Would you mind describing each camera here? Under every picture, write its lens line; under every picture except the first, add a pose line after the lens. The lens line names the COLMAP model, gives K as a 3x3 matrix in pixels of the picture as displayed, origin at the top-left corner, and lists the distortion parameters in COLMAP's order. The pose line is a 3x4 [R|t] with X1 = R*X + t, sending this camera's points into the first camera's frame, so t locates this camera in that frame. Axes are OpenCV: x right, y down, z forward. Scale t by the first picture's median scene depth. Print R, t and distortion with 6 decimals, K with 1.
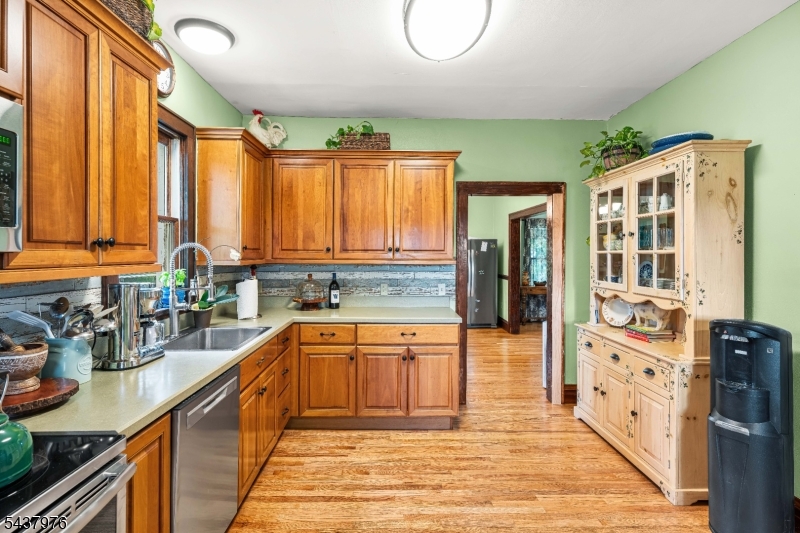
lens RADIAL K [[399.4, 0, 399.0], [0, 399.4, 255.8], [0, 0, 1]] dist [-0.003633, 0.001180]
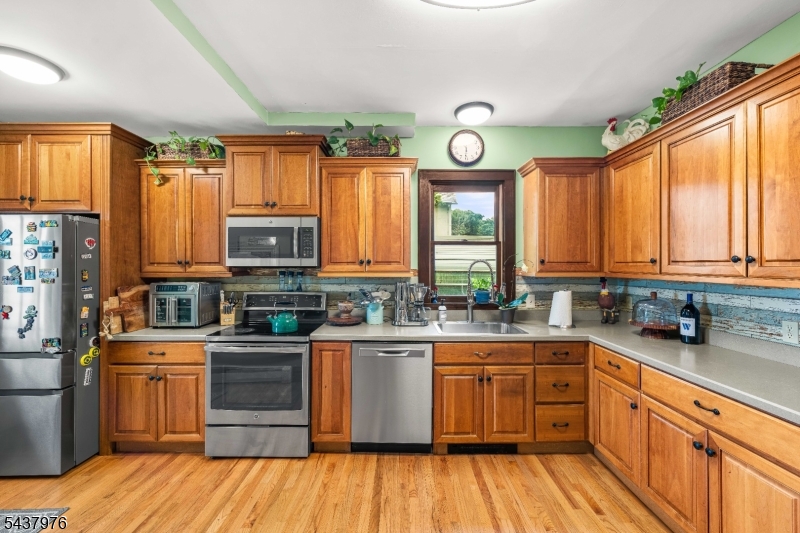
lens RADIAL K [[326.4, 0, 400.4], [0, 326.4, 265.6], [0, 0, 1]] dist [0.003372, 0.000774]
pose [[-0.016163, -0.003751, -0.999862, 0.500640], [-0.005098, 0.999980, -0.003669, -0.003088], [0.999856, 0.005038, -0.016181, 0.568662]]
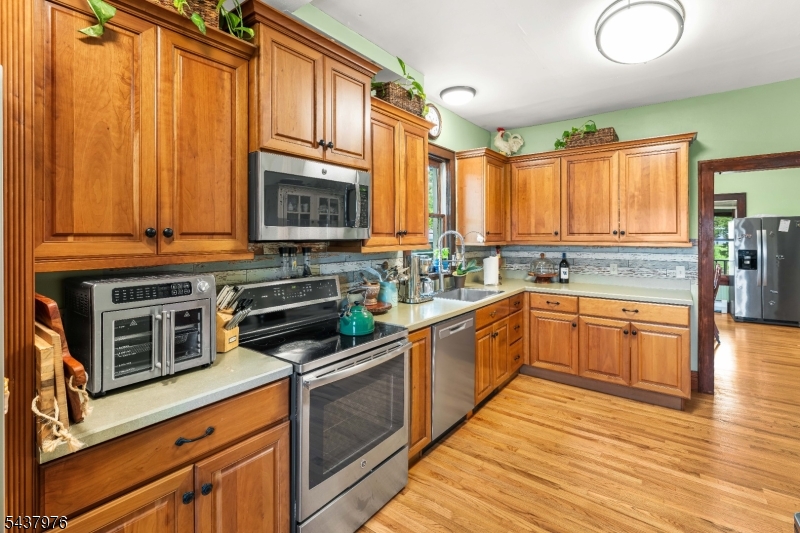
lens RADIAL K [[368.9, 0, 403.9], [0, 368.9, 237.0], [0, 0, 1]] dist [0.002455, 0.001031]
pose [[0.787097, -0.005786, -0.616803, 0.159490], [0.004898, 0.999983, -0.003131, -0.003855], [0.616810, -0.000557, 0.787112, -0.171155]]
